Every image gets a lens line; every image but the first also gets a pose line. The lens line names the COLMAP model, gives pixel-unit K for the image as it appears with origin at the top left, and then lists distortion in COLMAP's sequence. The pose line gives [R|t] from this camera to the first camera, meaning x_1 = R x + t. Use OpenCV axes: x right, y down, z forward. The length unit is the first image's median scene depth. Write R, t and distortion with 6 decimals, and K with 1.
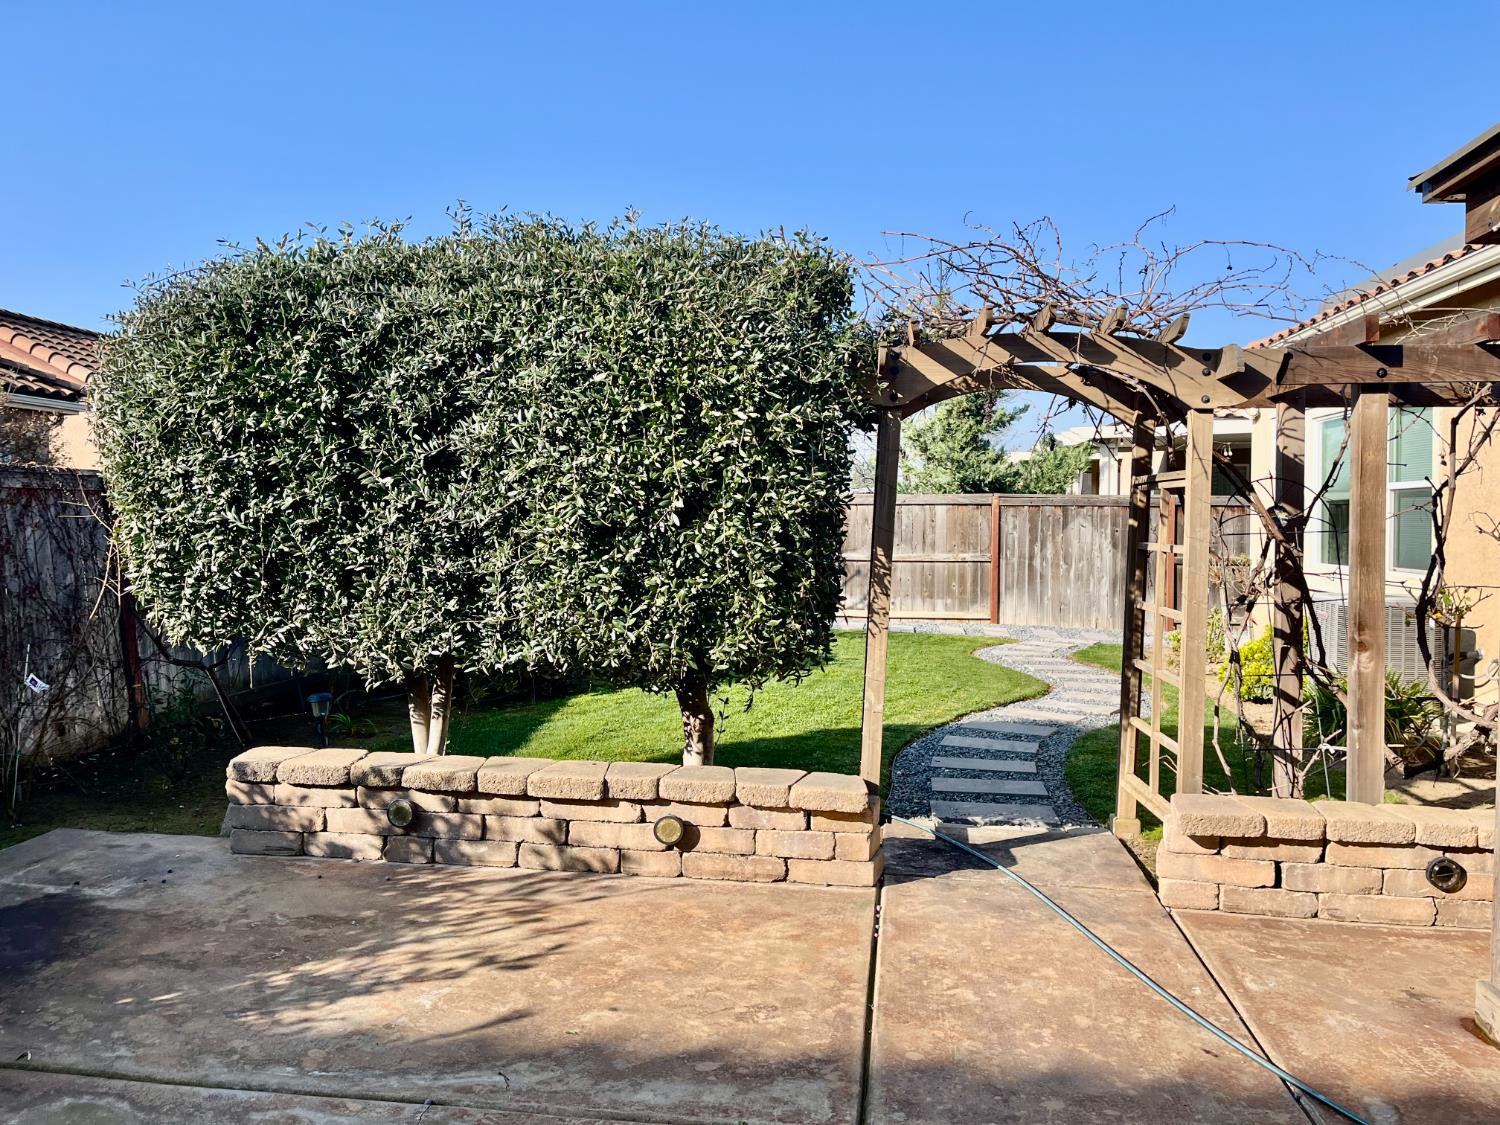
lens RADIAL K [[1143.6, 0, 743.5], [0, 1143.6, 560.2], [0, 0, 1]] dist [0.096487, -0.124132]
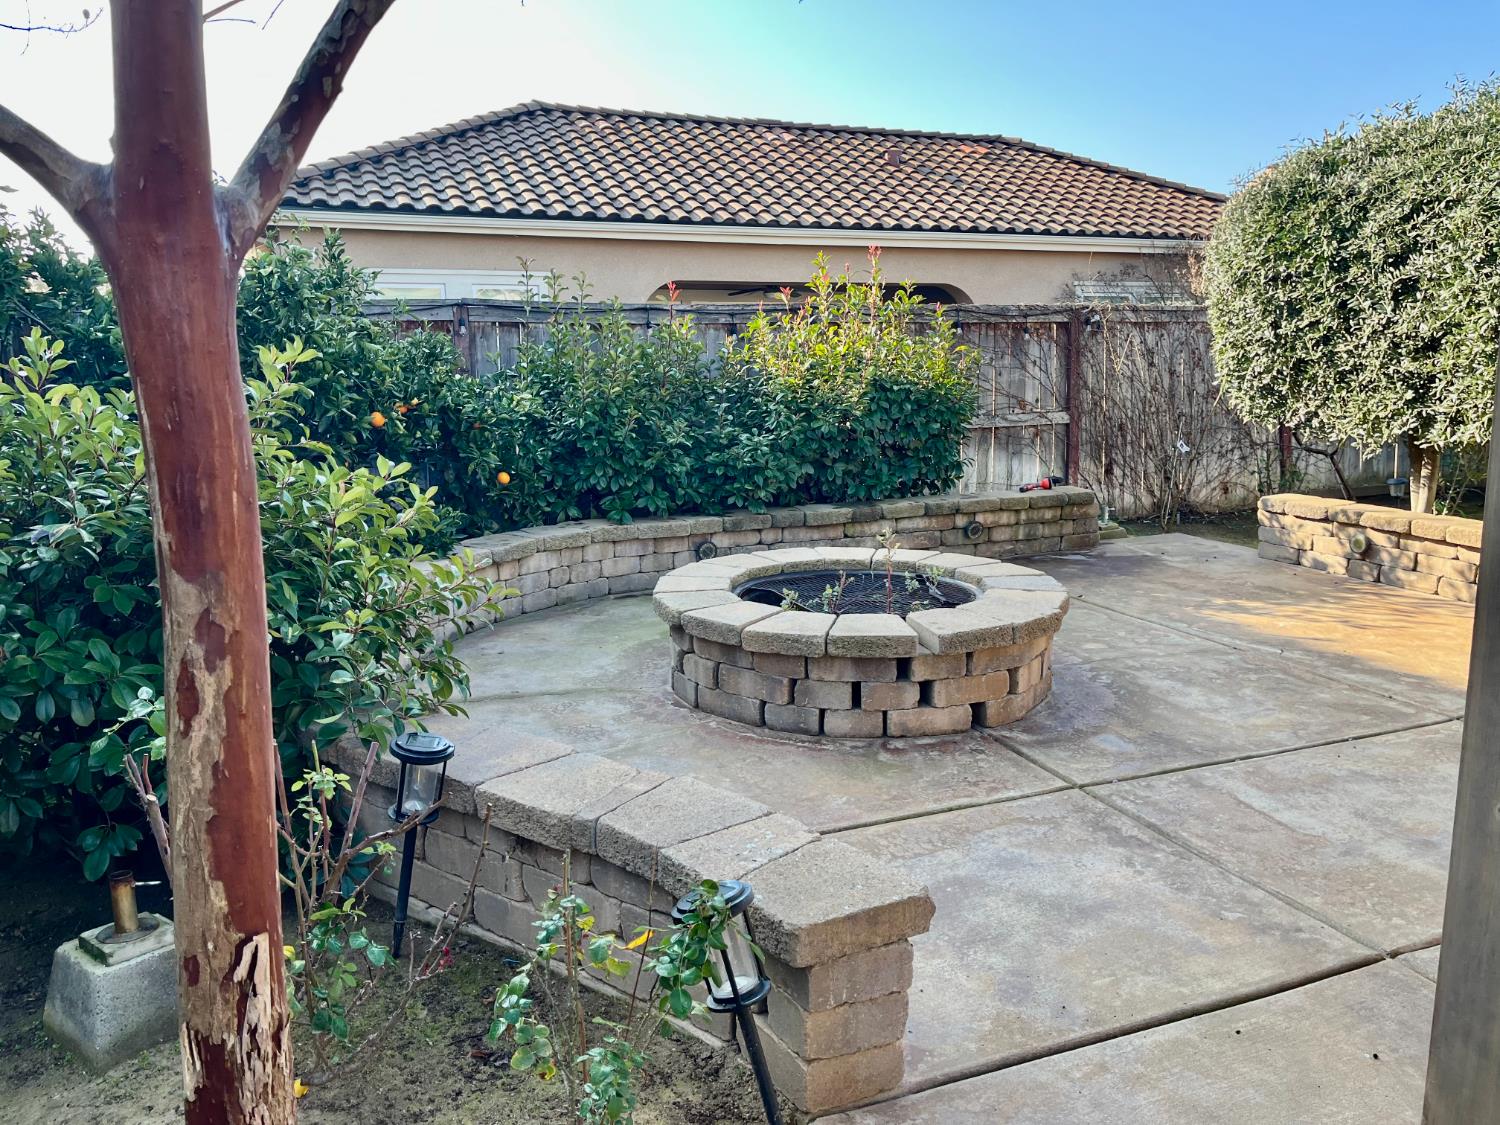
lens RADIAL K [[1143.6, 0, 743.5], [0, 1143.6, 560.2], [0, 0, 1]] dist [0.096487, -0.124132]
pose [[0.493287, 0.136929, -0.859022, 0.556889], [-0.012656, 0.988558, 0.150310, 0.034761], [0.869774, -0.063274, 0.489376, -0.351425]]
